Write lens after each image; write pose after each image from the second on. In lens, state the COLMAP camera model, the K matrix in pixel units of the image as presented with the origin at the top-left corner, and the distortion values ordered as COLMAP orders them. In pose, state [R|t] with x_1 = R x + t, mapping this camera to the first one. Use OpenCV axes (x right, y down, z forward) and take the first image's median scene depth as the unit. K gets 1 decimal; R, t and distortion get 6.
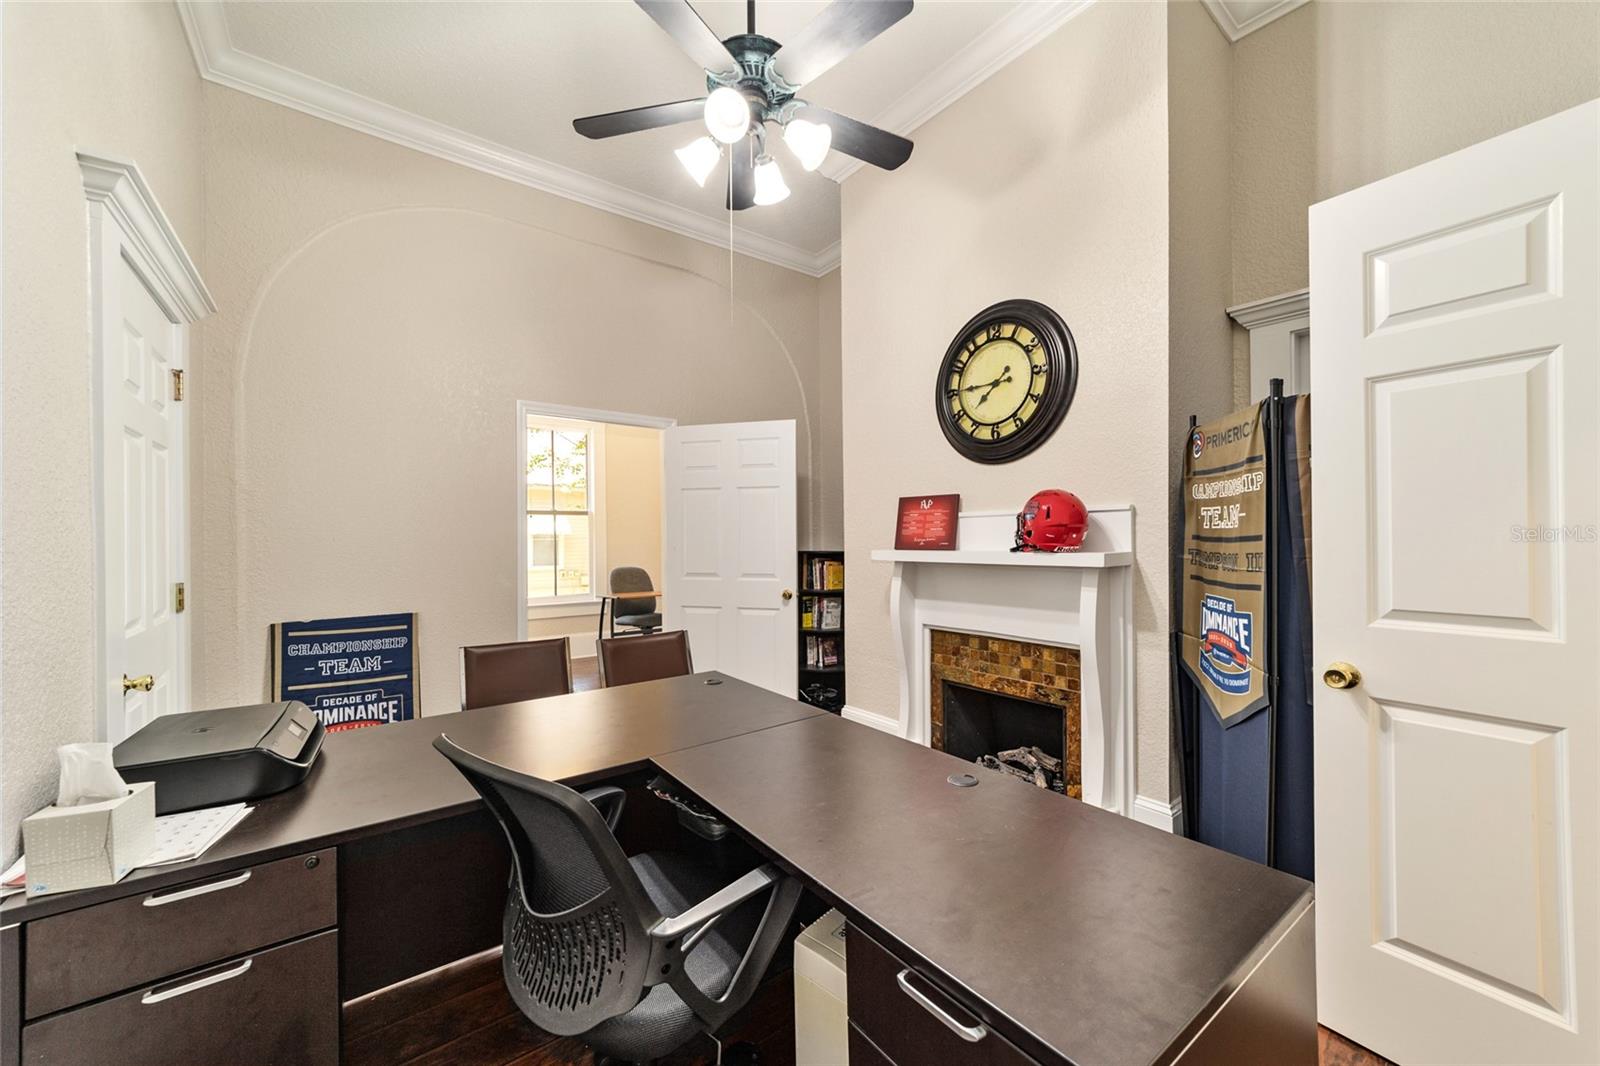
lens RADIAL K [[618.7, 0, 792.9], [0, 618.7, 532.9], [0, 0, 1]] dist [-0.009687, 0.003119]
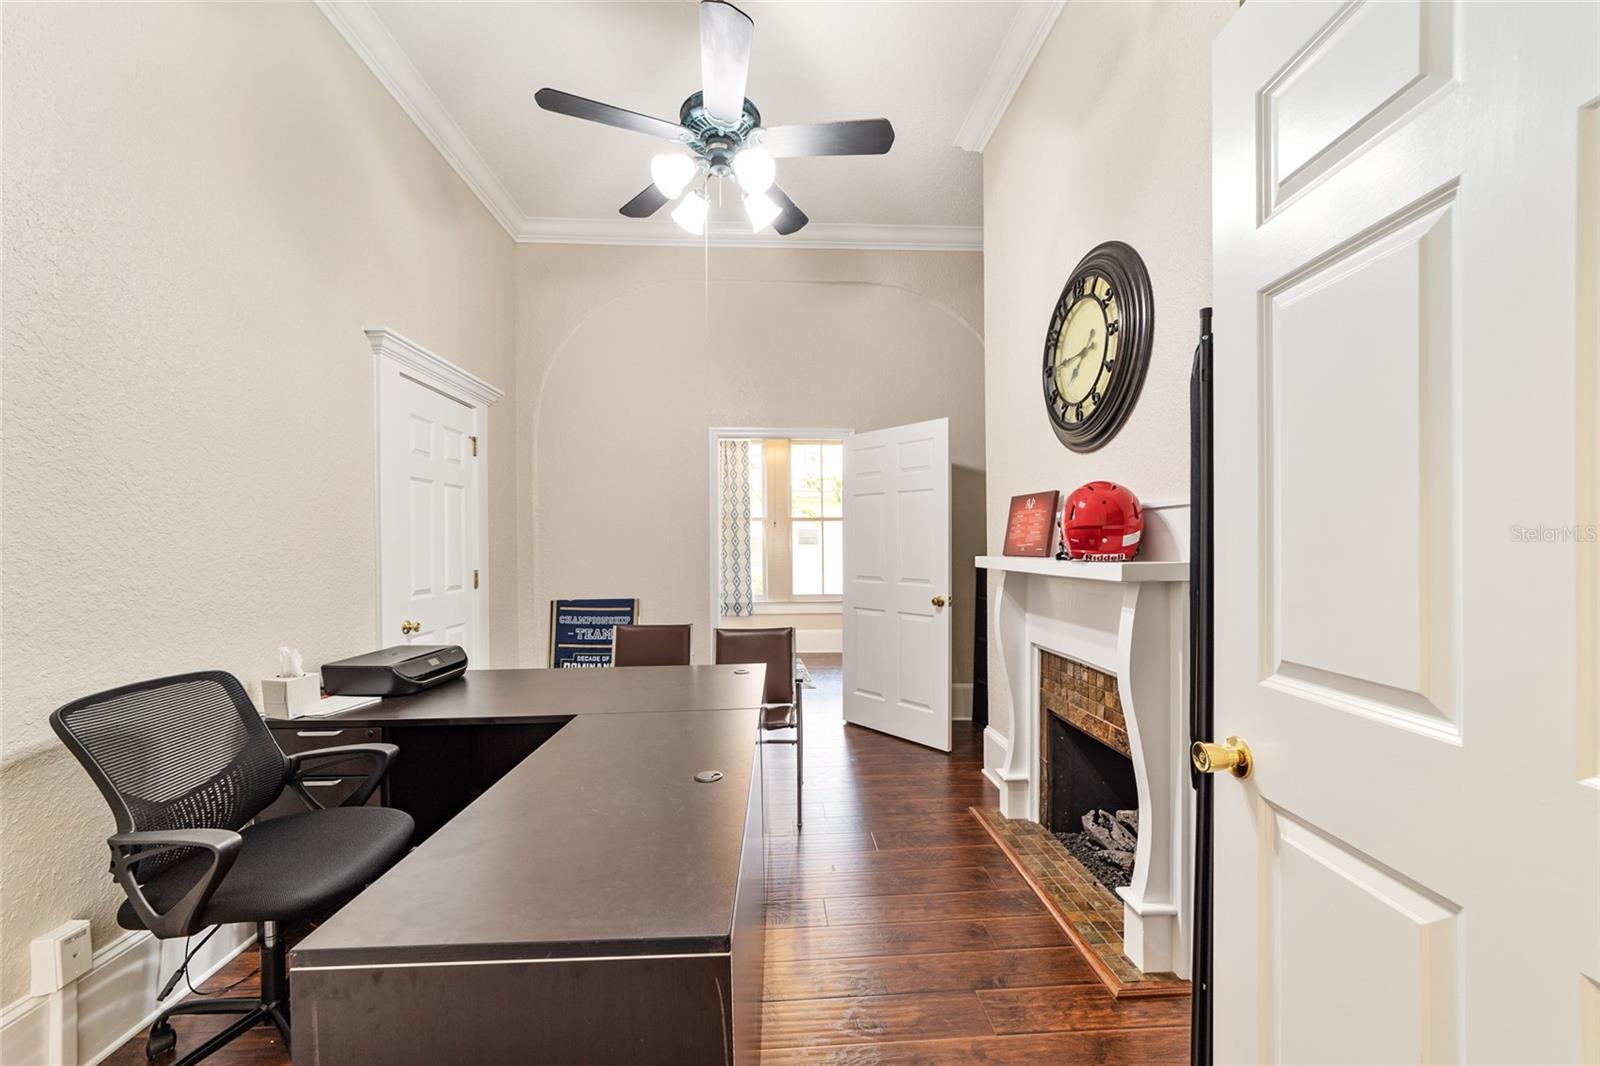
lens RADIAL K [[618.7, 0, 782.7], [0, 618.7, 542.1], [0, 0, 1]] dist [-0.009687, 0.003119]
pose [[0.822325, 0.000858, -0.569017, 0.442444], [0.003998, 0.999965, 0.007285, -0.000173], [0.569004, -0.008265, 0.822293, 0.100355]]
